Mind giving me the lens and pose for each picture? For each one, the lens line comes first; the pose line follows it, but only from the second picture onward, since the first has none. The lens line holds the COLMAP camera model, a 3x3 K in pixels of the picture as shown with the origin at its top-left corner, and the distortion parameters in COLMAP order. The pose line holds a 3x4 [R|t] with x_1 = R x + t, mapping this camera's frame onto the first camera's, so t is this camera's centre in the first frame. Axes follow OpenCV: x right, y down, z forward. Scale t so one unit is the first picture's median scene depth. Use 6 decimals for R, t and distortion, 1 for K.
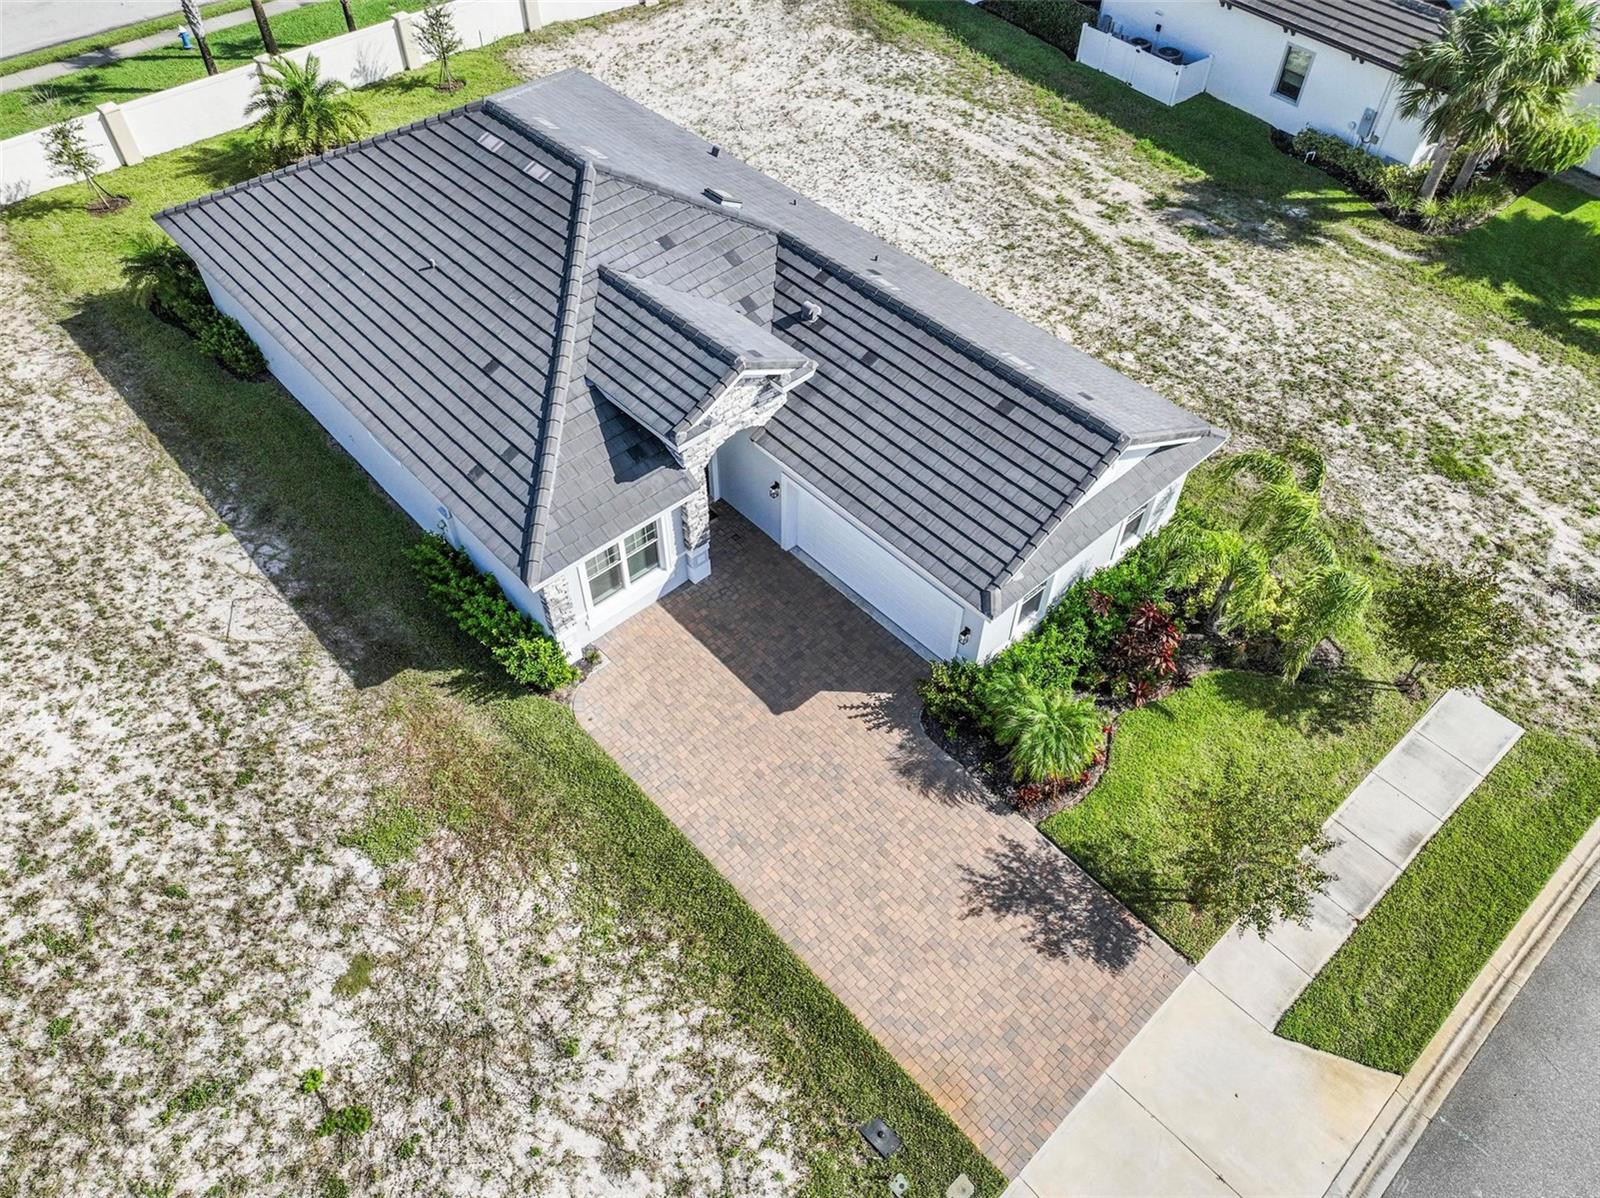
lens RADIAL K [[1138.1, 0, 801.5], [0, 1138.1, 594.1], [0, 0, 1]] dist [-0.019862, 0.042536]
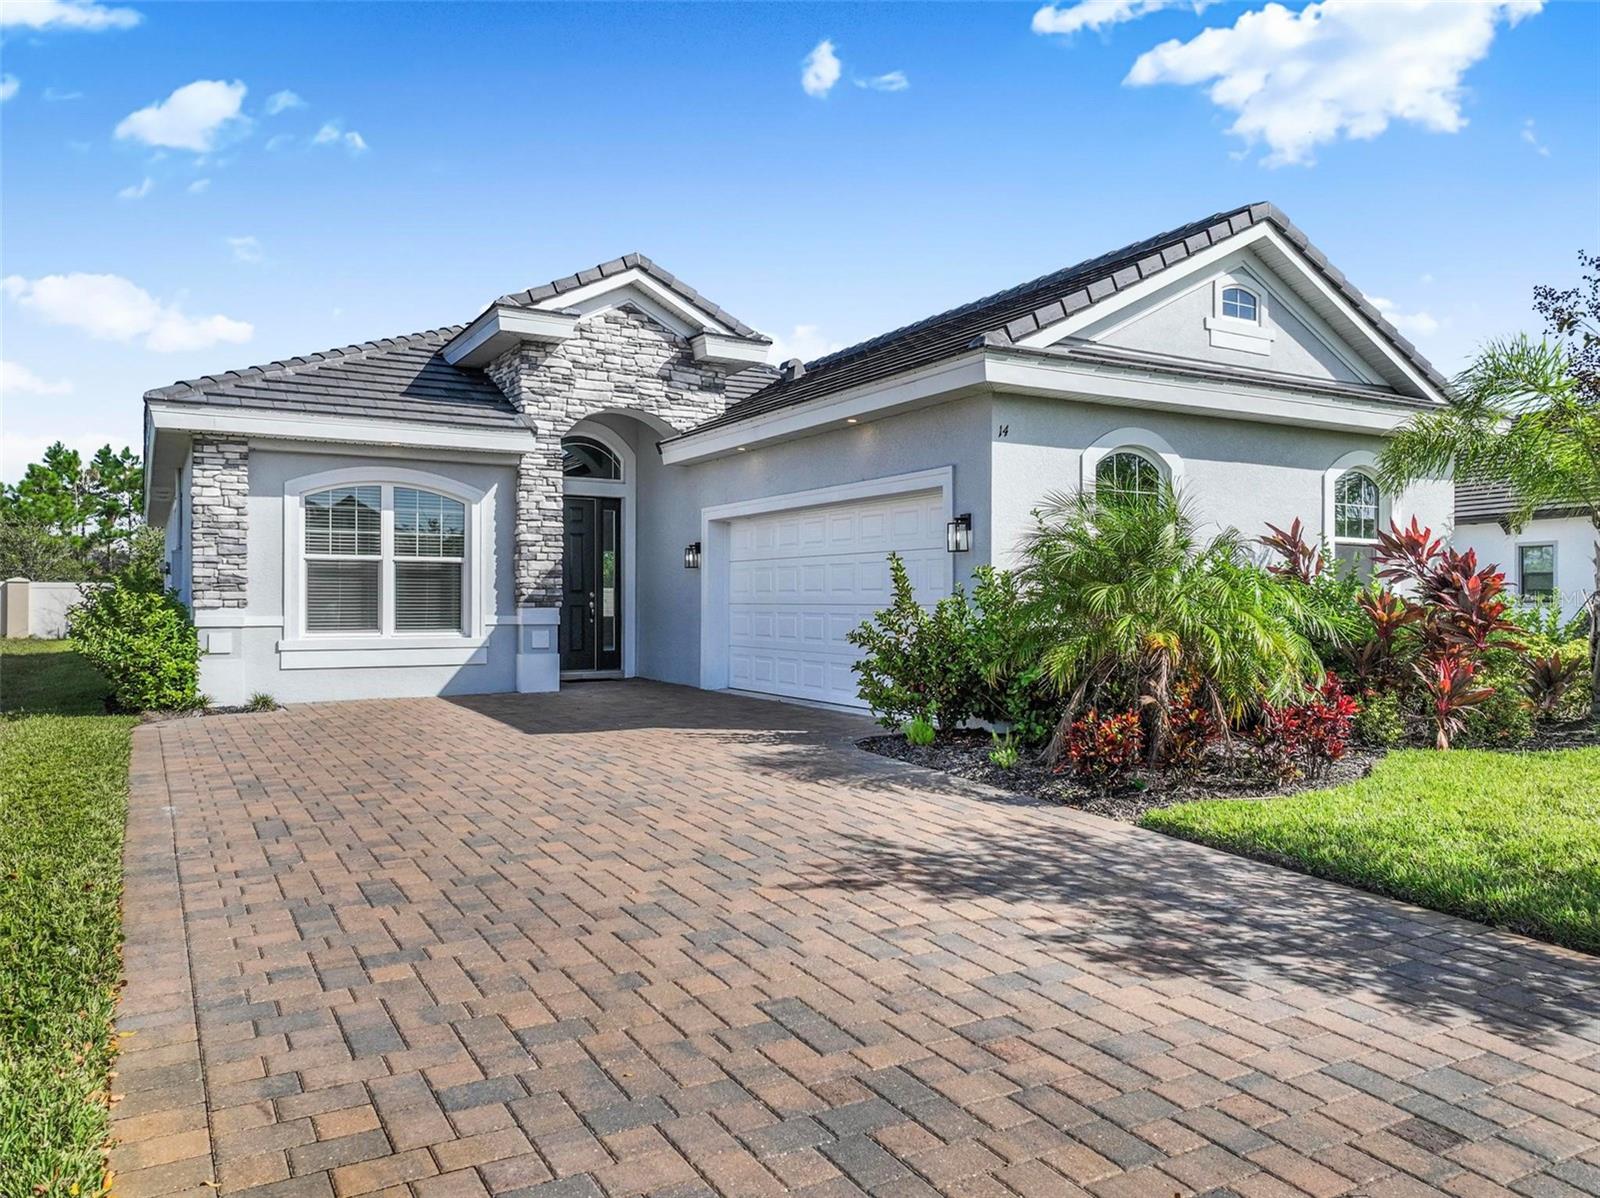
lens RADIAL K [[1138.1, 0, 801.5], [0, 1138.1, 594.1], [0, 0, 1]] dist [-0.019862, 0.042536]
pose [[0.975127, -0.008505, -0.221482, 0.165397], [-0.161195, 0.658636, -0.734993, 0.353261], [0.152127, 0.752414, 0.640883, 0.657650]]
